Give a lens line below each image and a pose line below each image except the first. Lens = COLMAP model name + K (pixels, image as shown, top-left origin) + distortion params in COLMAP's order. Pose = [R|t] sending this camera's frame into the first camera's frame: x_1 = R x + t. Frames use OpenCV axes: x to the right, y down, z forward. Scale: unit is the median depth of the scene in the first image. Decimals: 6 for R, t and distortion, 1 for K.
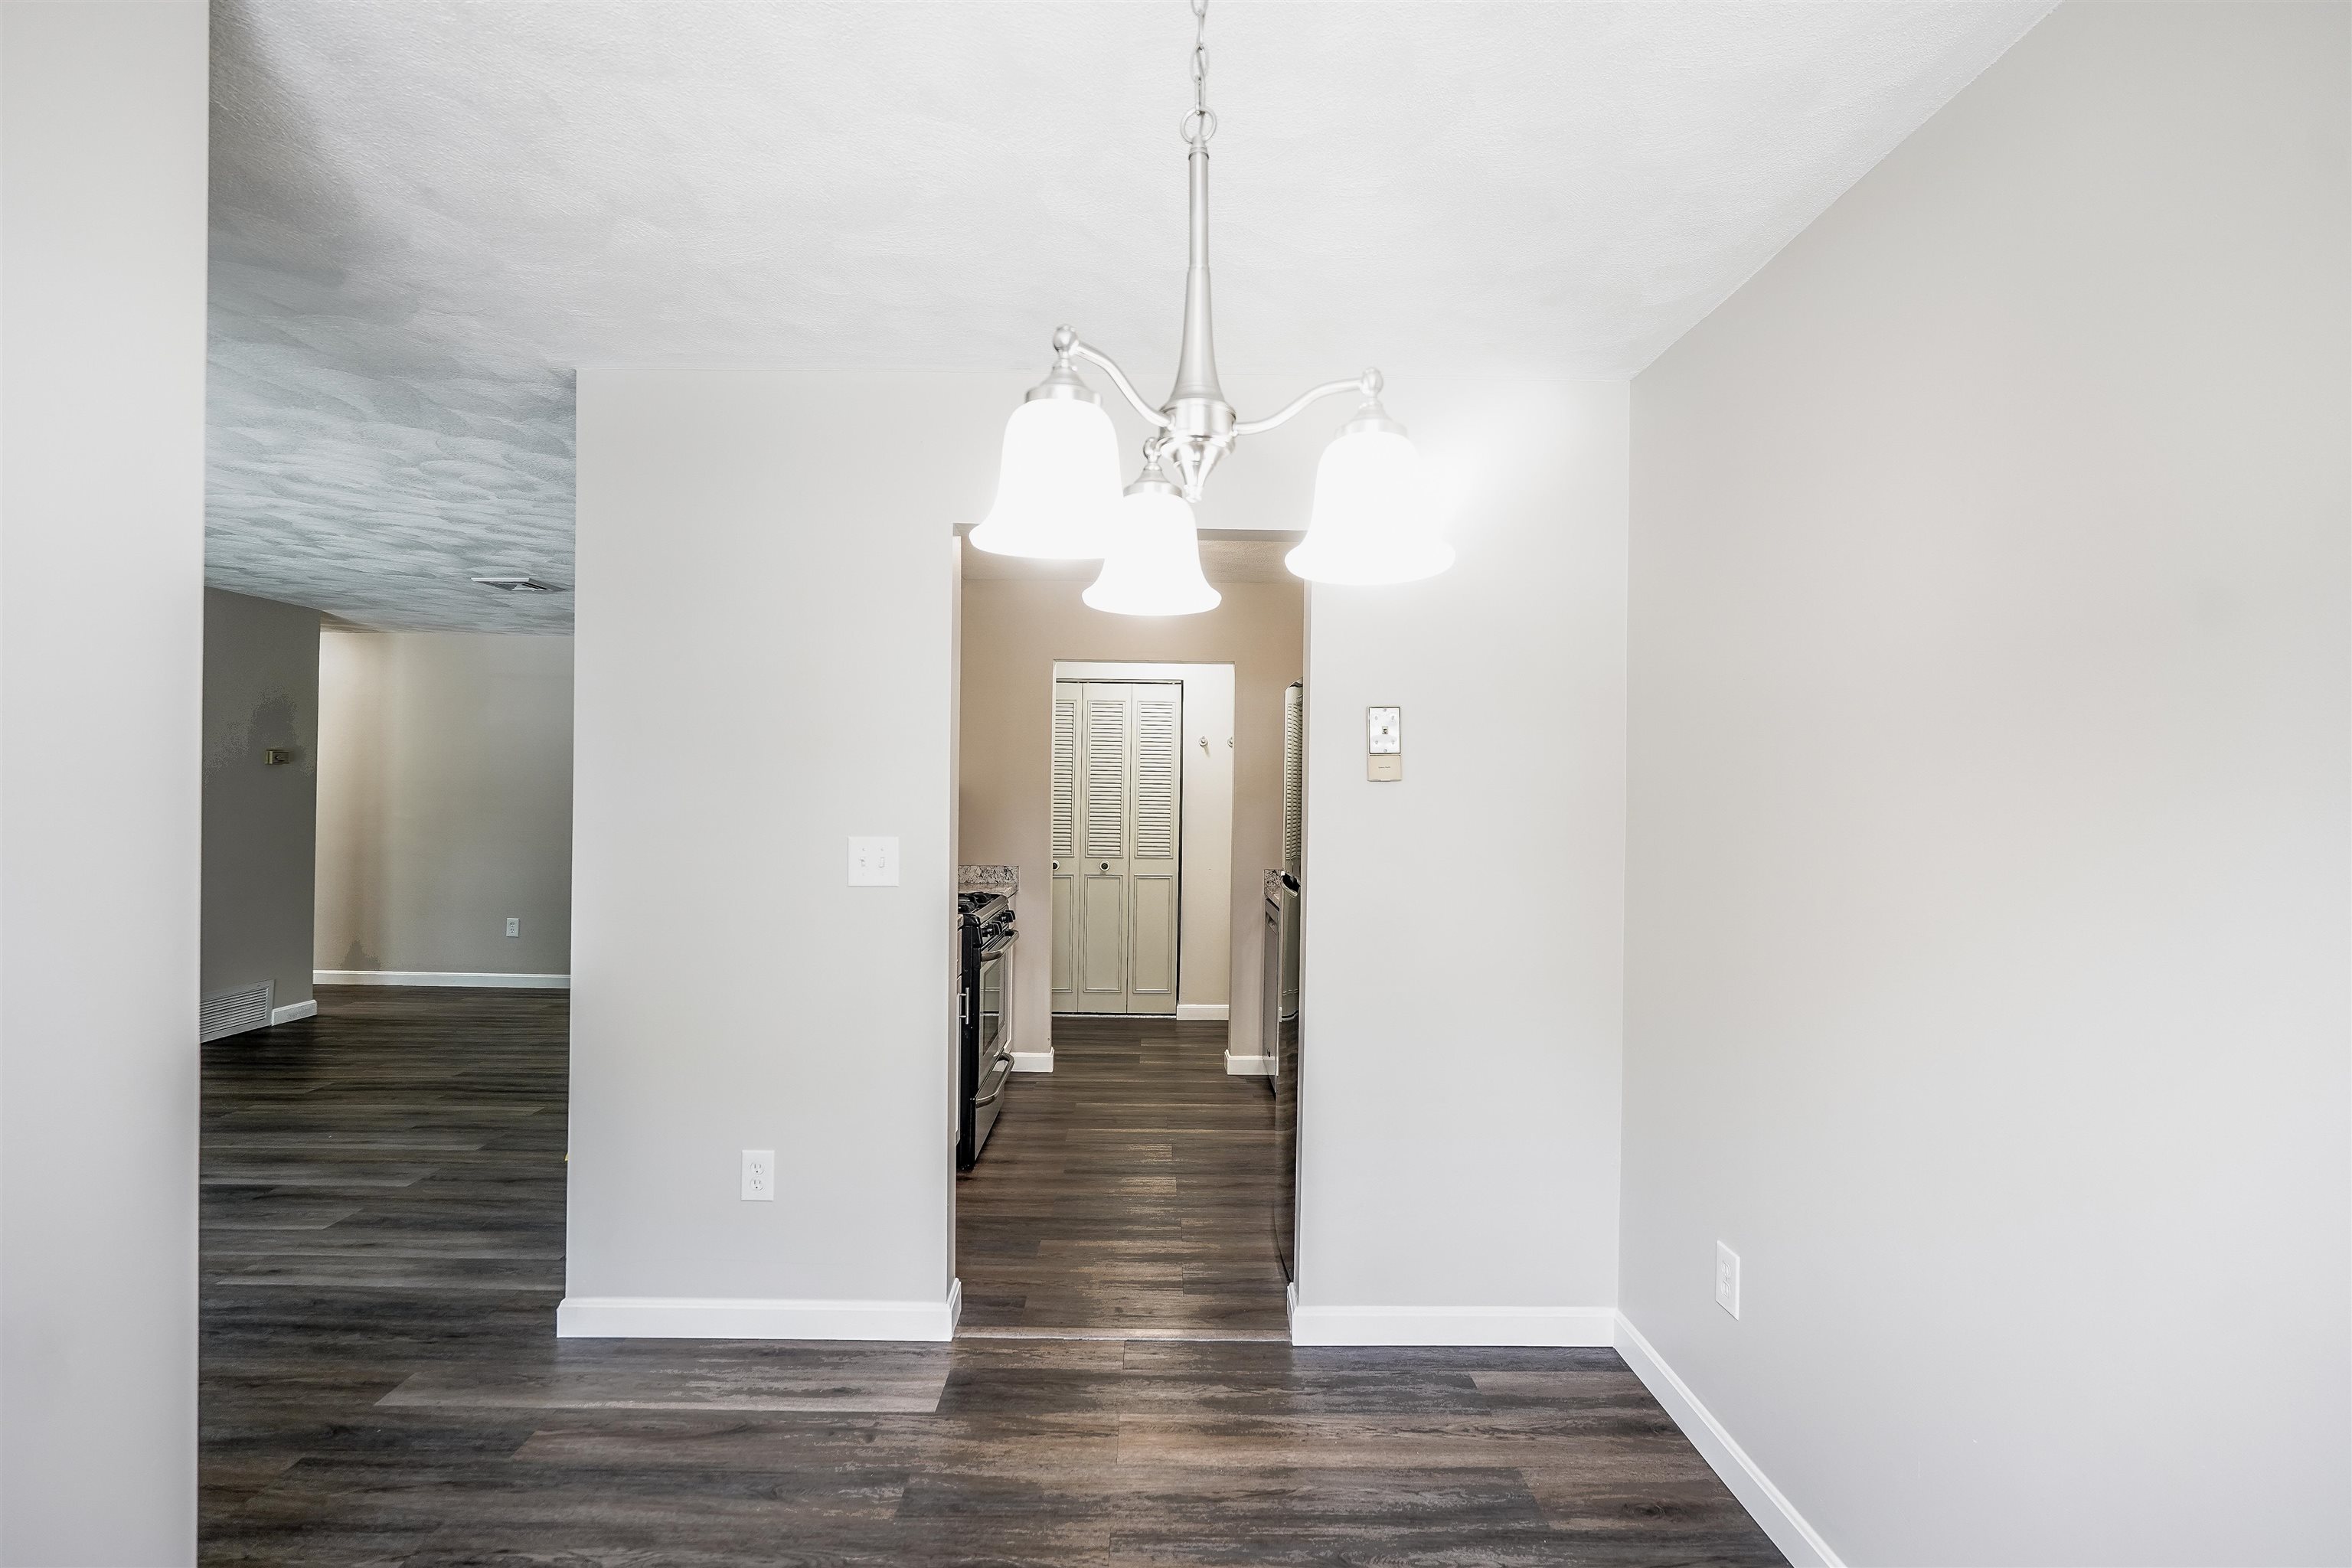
lens RADIAL K [[1062.1, 0, 1179.0], [0, 1062.1, 788.3], [0, 0, 1]] dist [-0.022694, 0.010498]
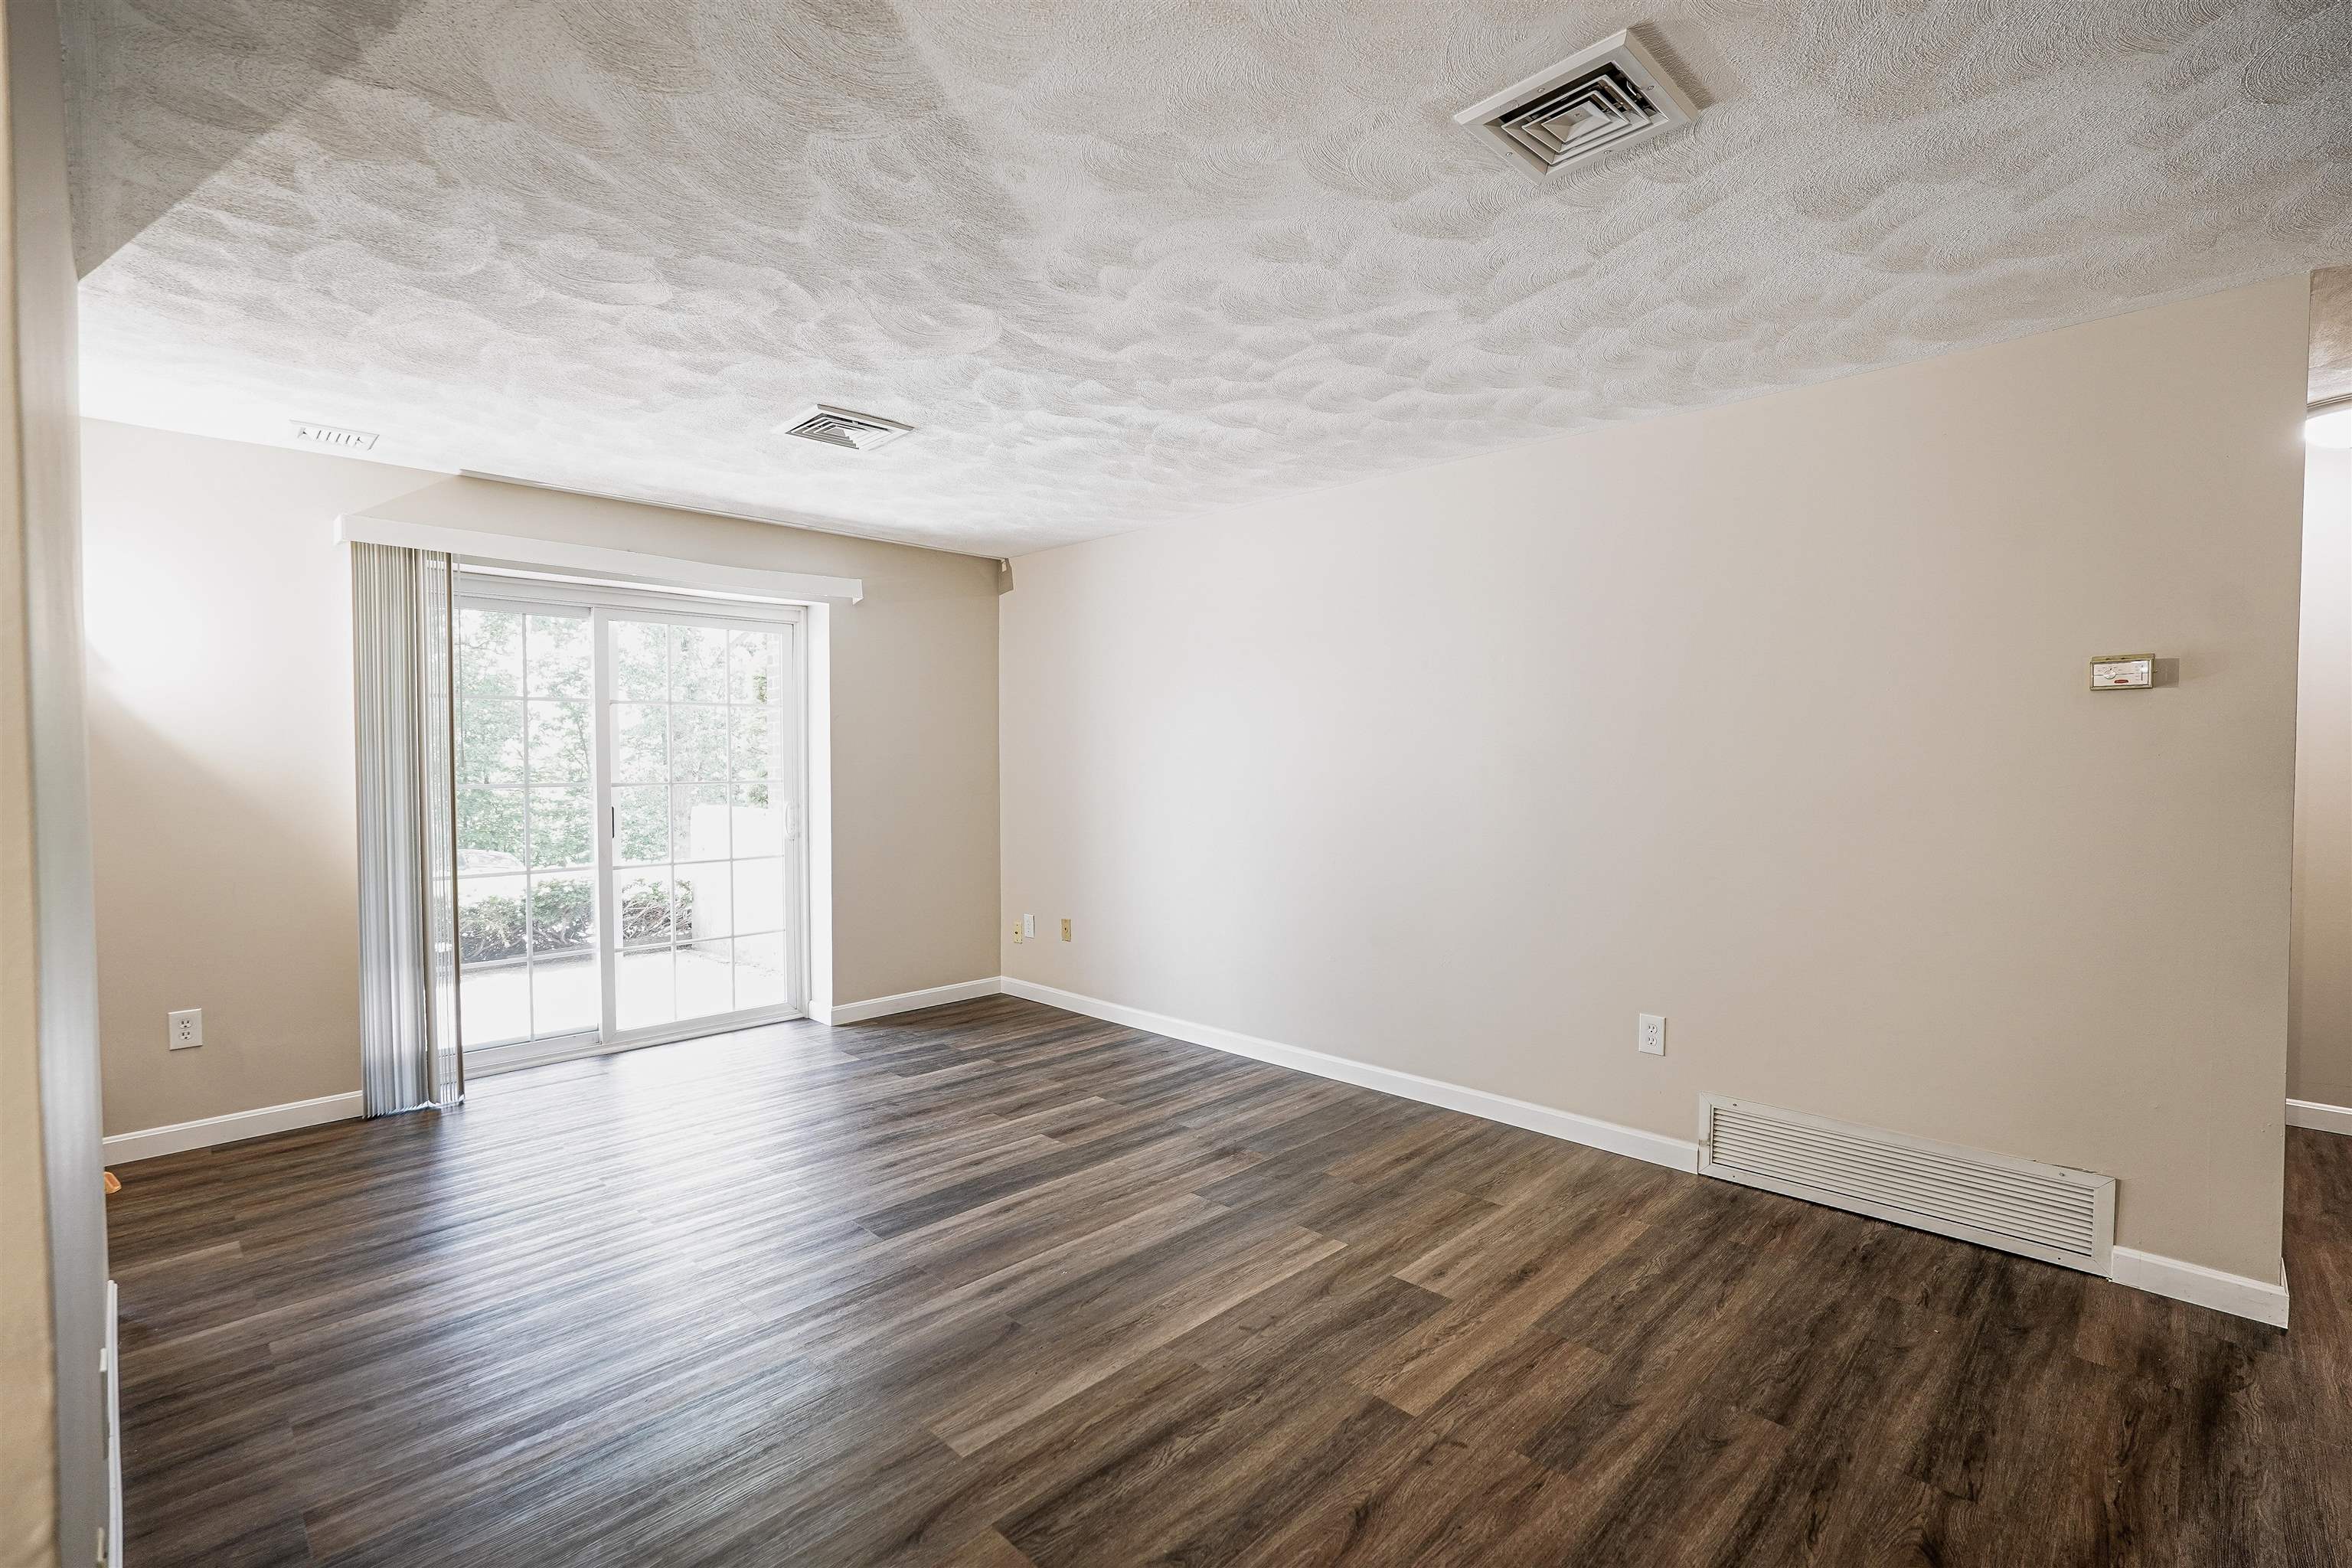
lens RADIAL K [[1055.7, 0, 1168.3], [0, 1055.7, 789.2], [0, 0, 1]] dist [-0.024964, 0.009747]
pose [[-0.722951, 0.006238, -0.690871, -0.637250], [-0.008478, 0.999804, 0.017898, 0.022128], [0.690847, 0.018796, -0.722756, 2.471503]]
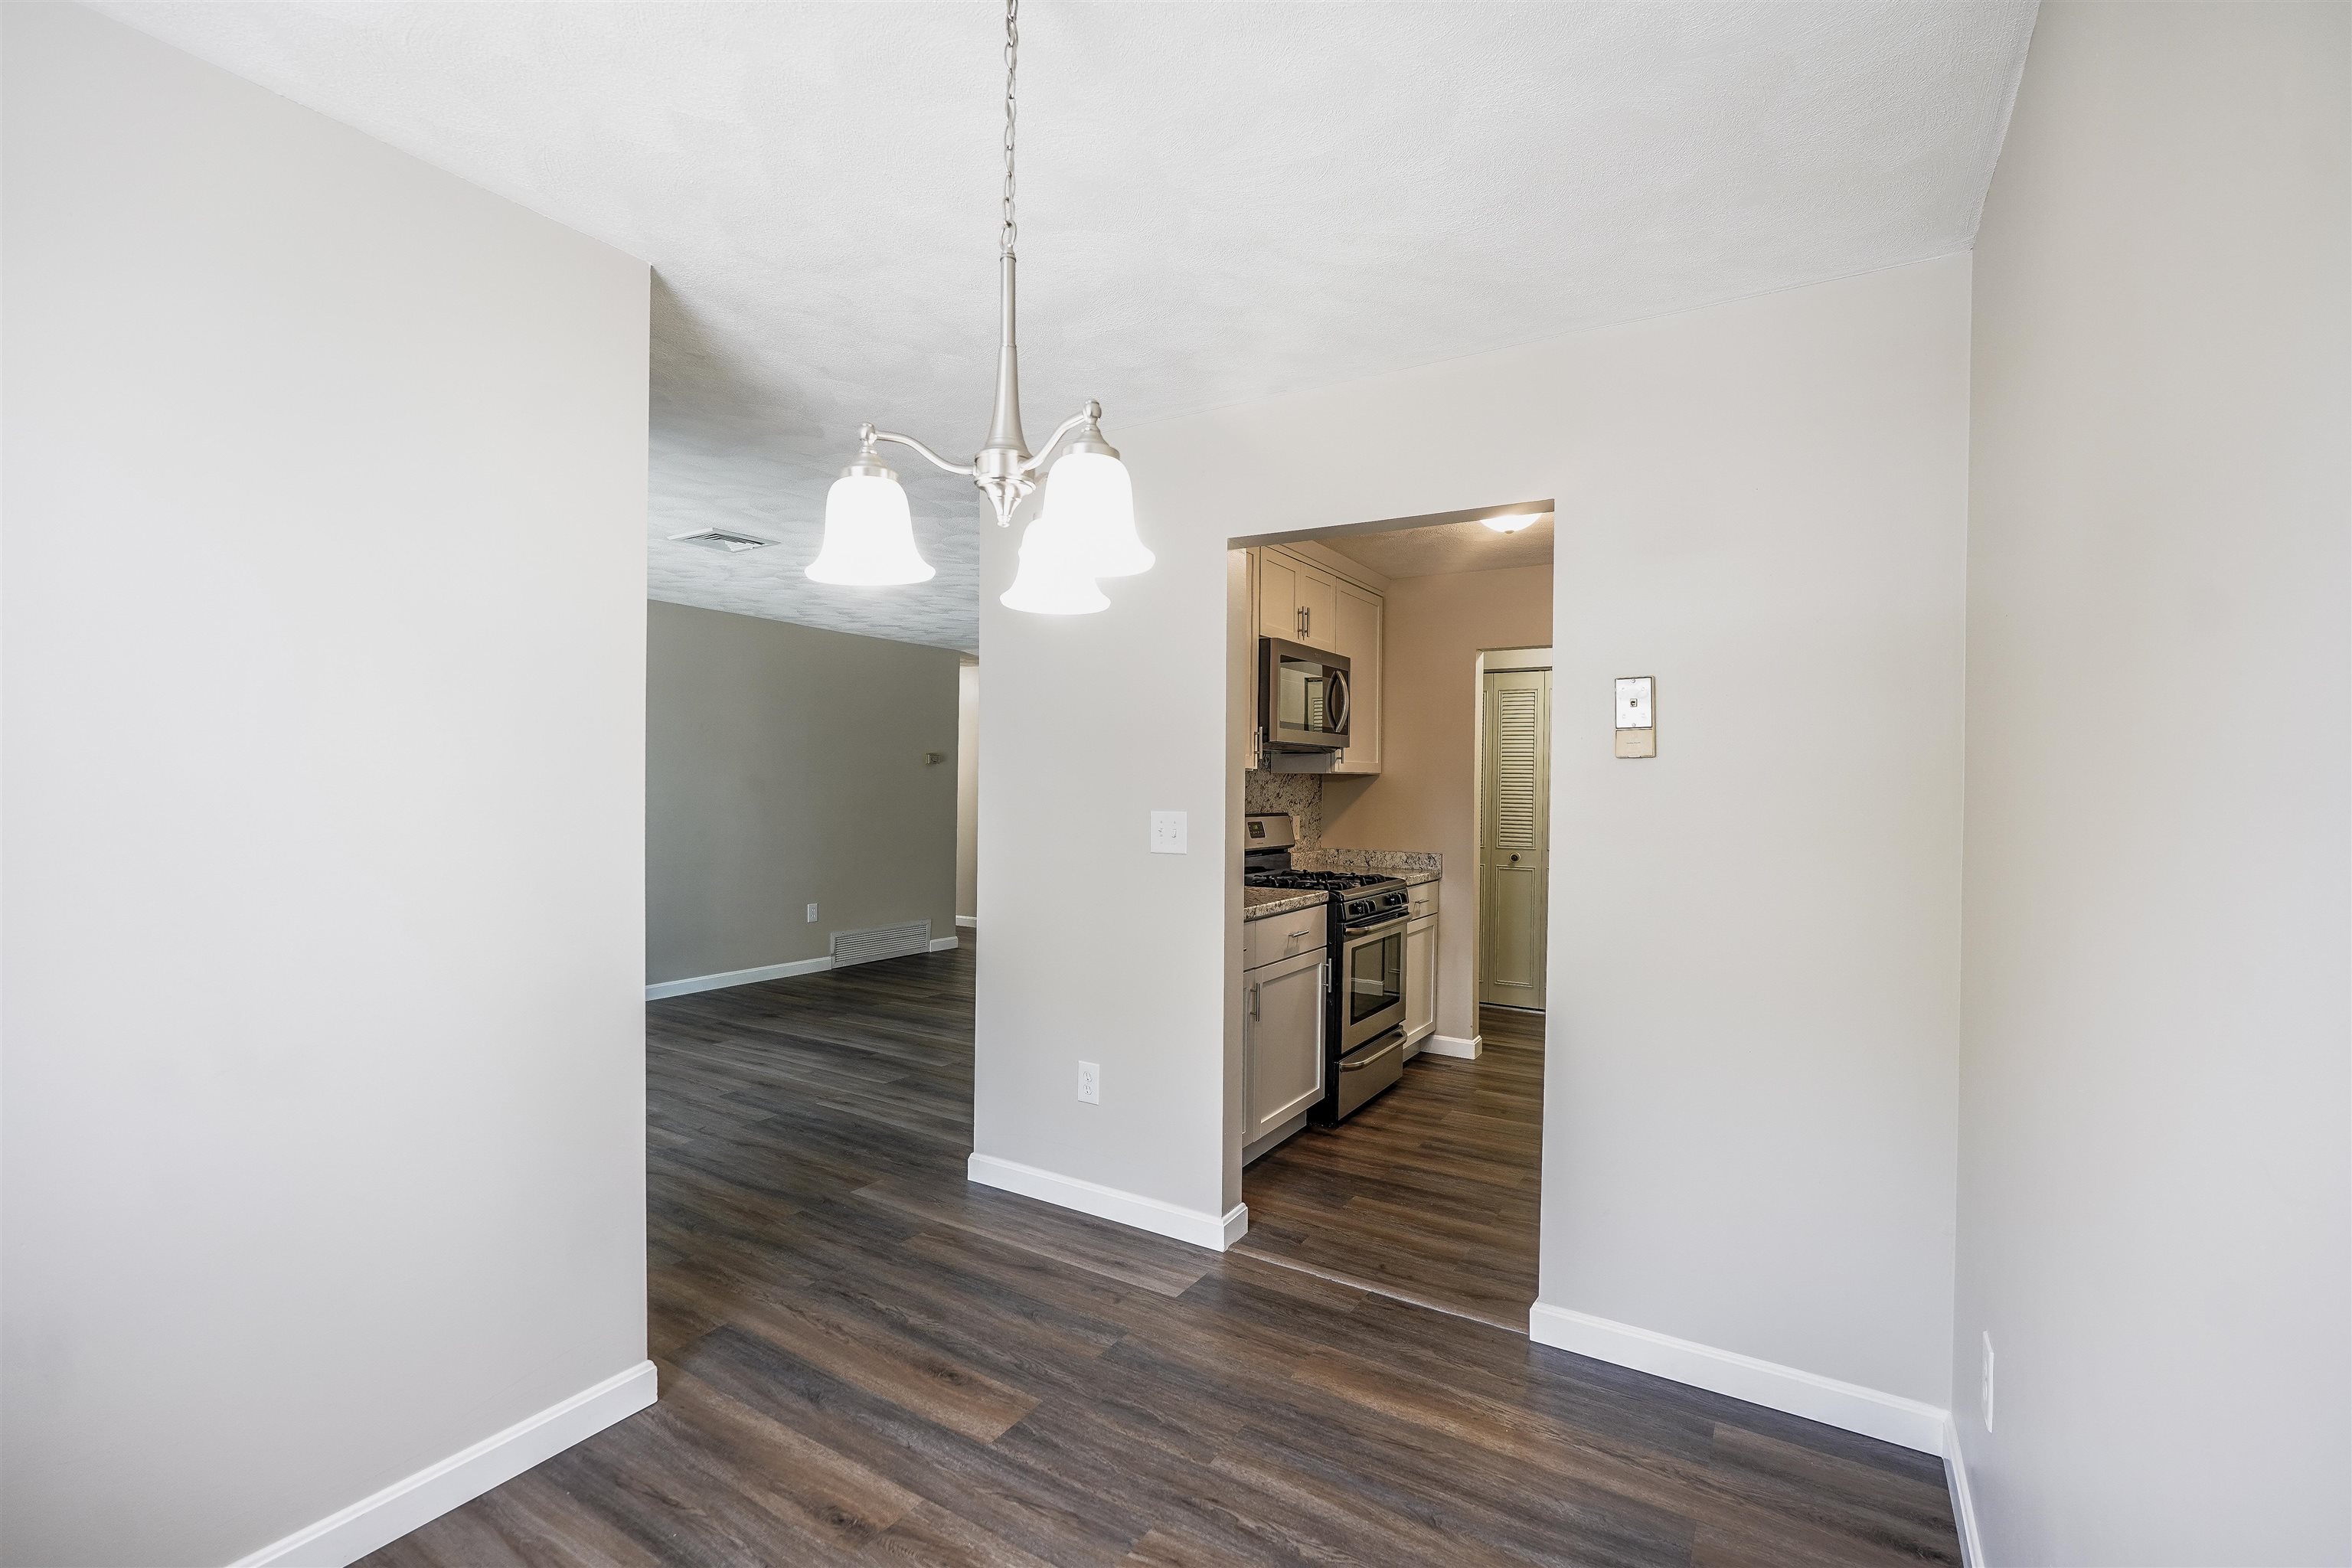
lens RADIAL K [[1055.7, 0, 1168.3], [0, 1055.7, 789.2], [0, 0, 1]] dist [-0.024964, 0.009747]
pose [[0.836905, 0.000646, -0.547348, 0.377588], [0.000066, 0.999999, 0.001281, 0.020230], [0.547348, -0.001108, 0.836904, 0.013331]]
